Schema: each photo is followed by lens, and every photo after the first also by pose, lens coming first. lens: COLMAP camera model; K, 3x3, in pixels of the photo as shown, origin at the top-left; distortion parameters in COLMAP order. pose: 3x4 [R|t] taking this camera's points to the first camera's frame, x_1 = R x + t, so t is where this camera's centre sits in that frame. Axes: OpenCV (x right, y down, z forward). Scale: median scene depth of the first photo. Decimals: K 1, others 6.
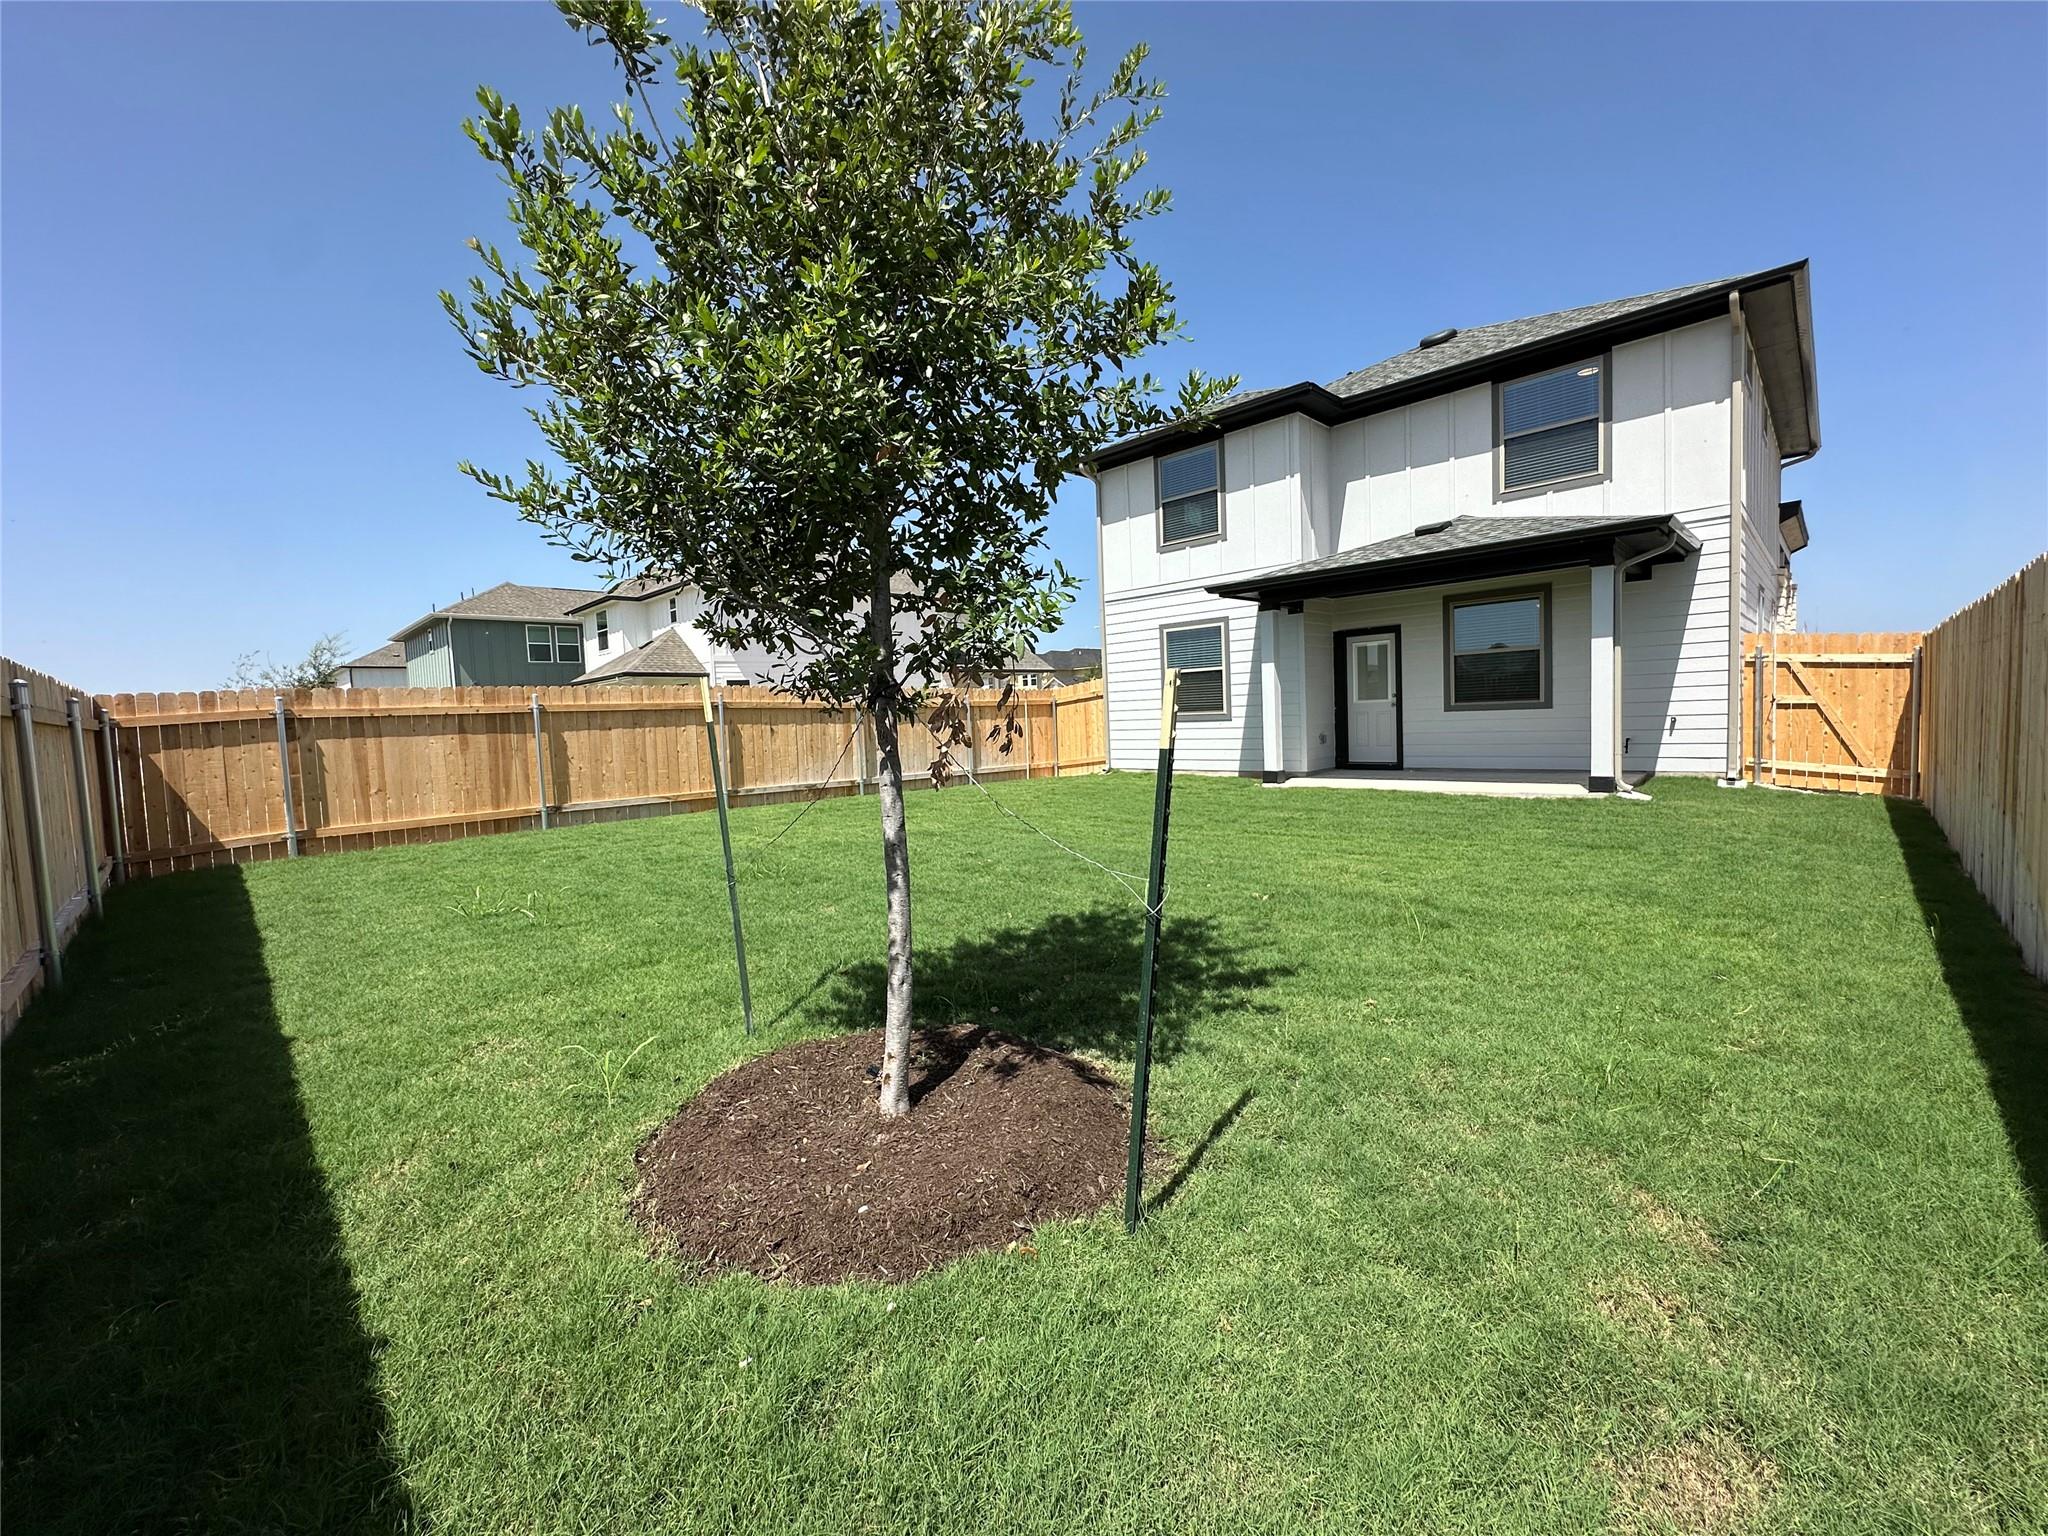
lens RADIAL K [[825.5, 0, 1040.6], [0, 825.5, 771.4], [0, 0, 1]] dist [-0.001352, -0.000148]
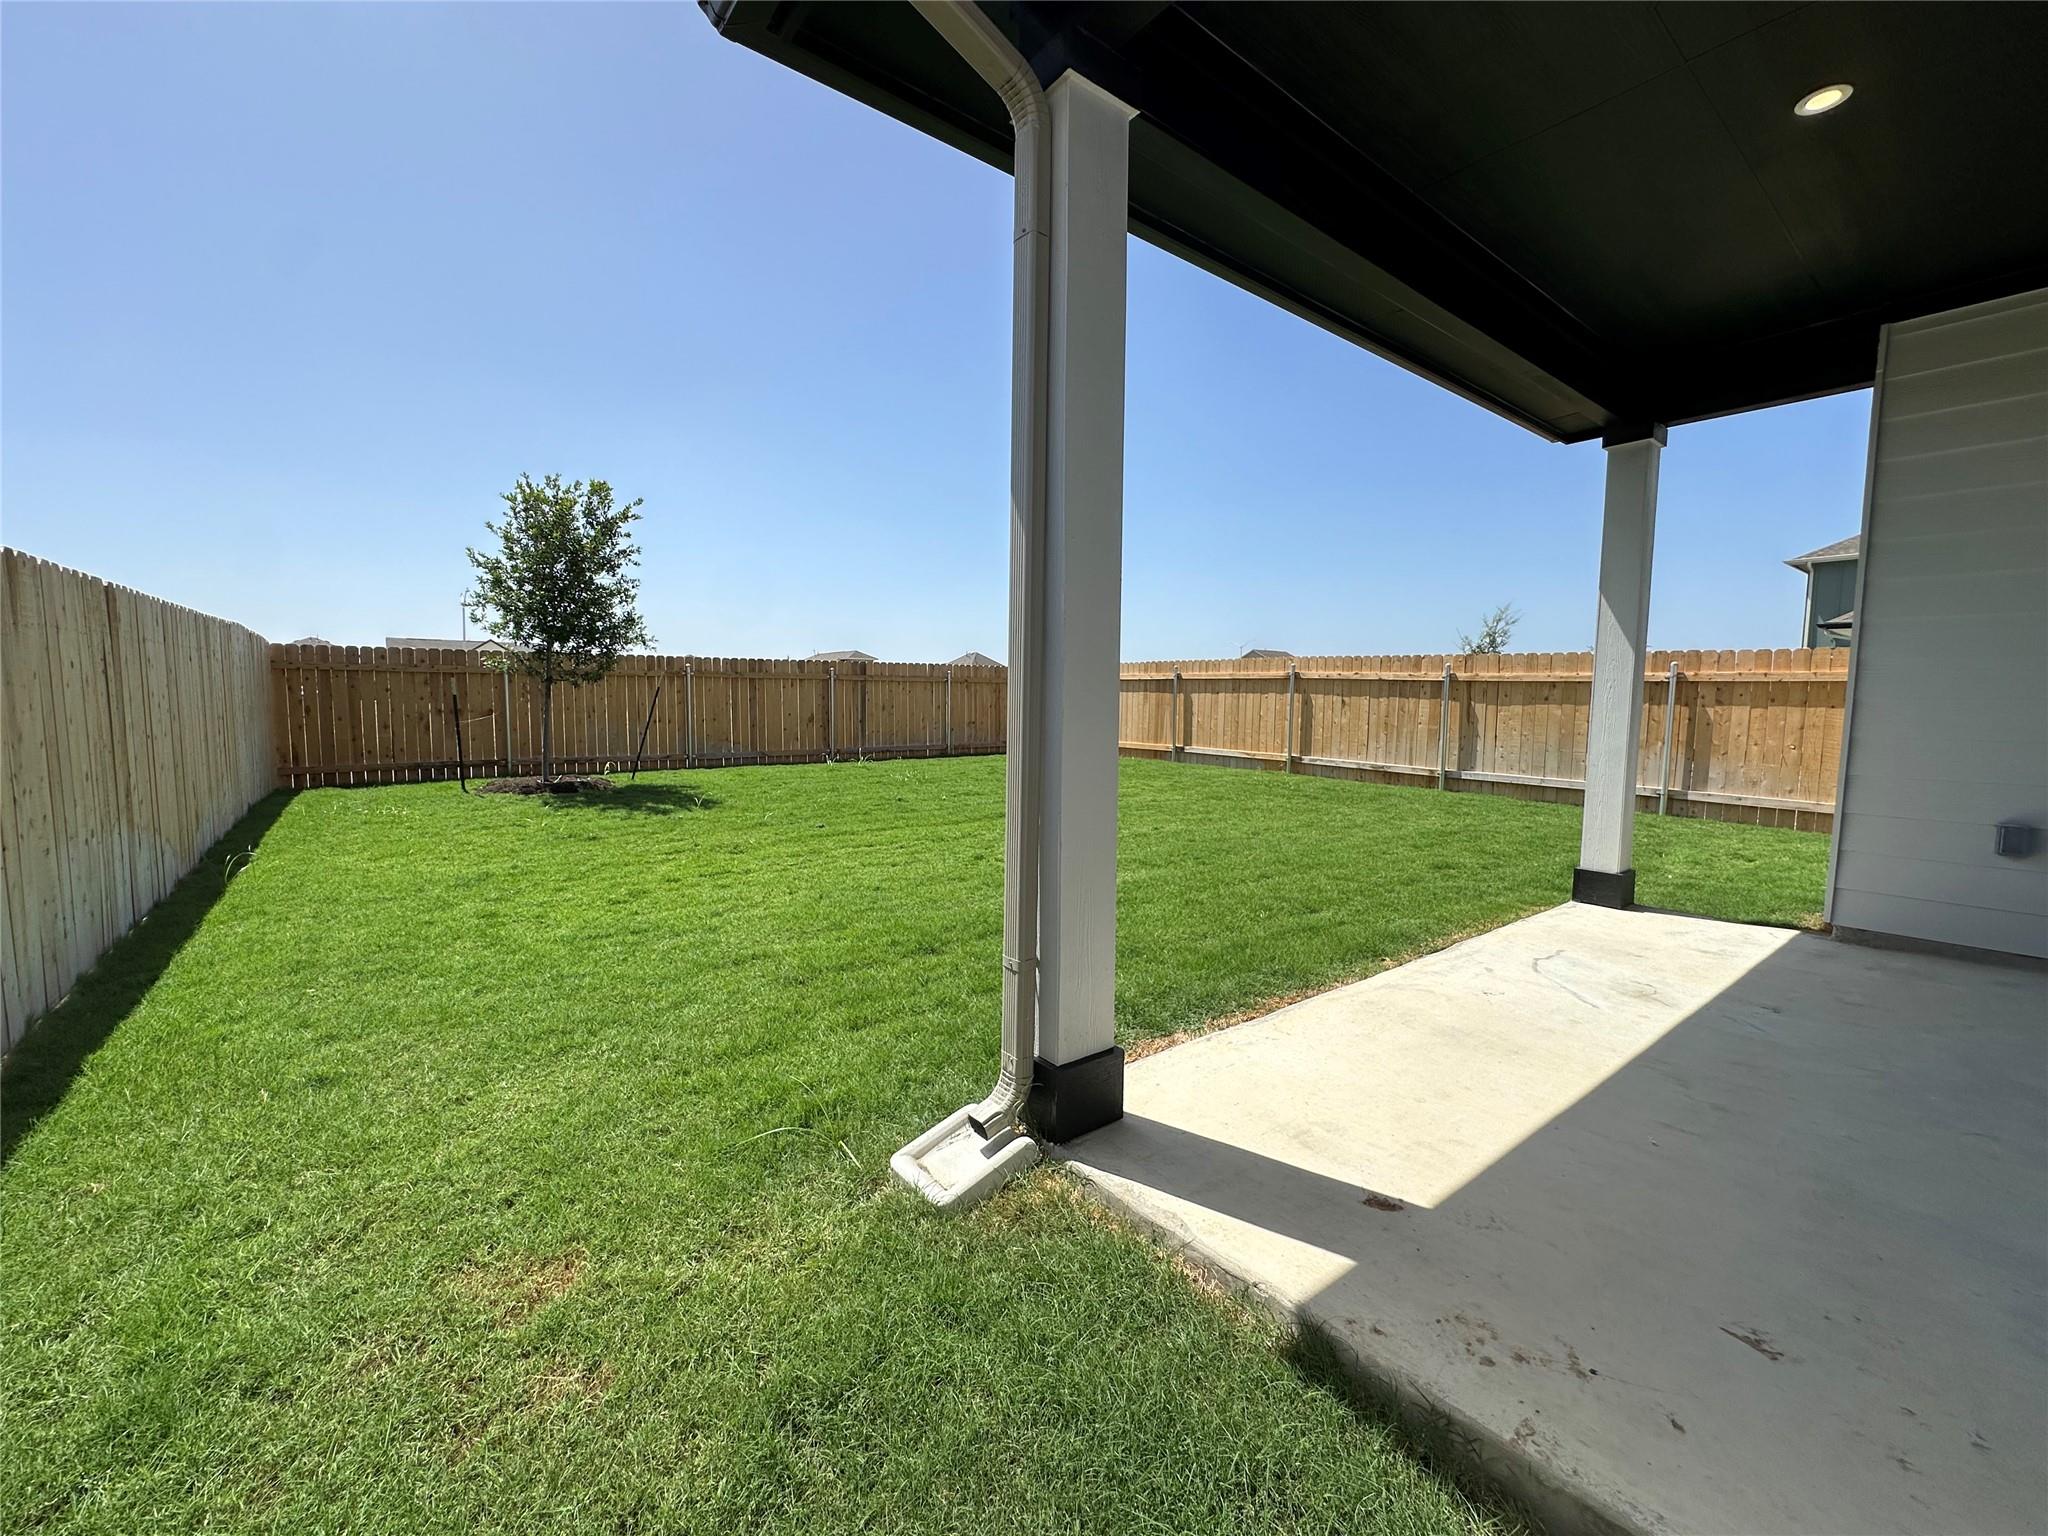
lens RADIAL K [[825.5, 0, 1024.6], [0, 825.5, 762.5], [0, 0, 1]] dist [-0.001352, -0.000148]
pose [[-0.135983, 0.123373, -0.982999, 0.344016], [-0.071202, 0.988433, 0.133905, -0.042919], [0.988149, 0.088201, -0.125626, 0.401624]]
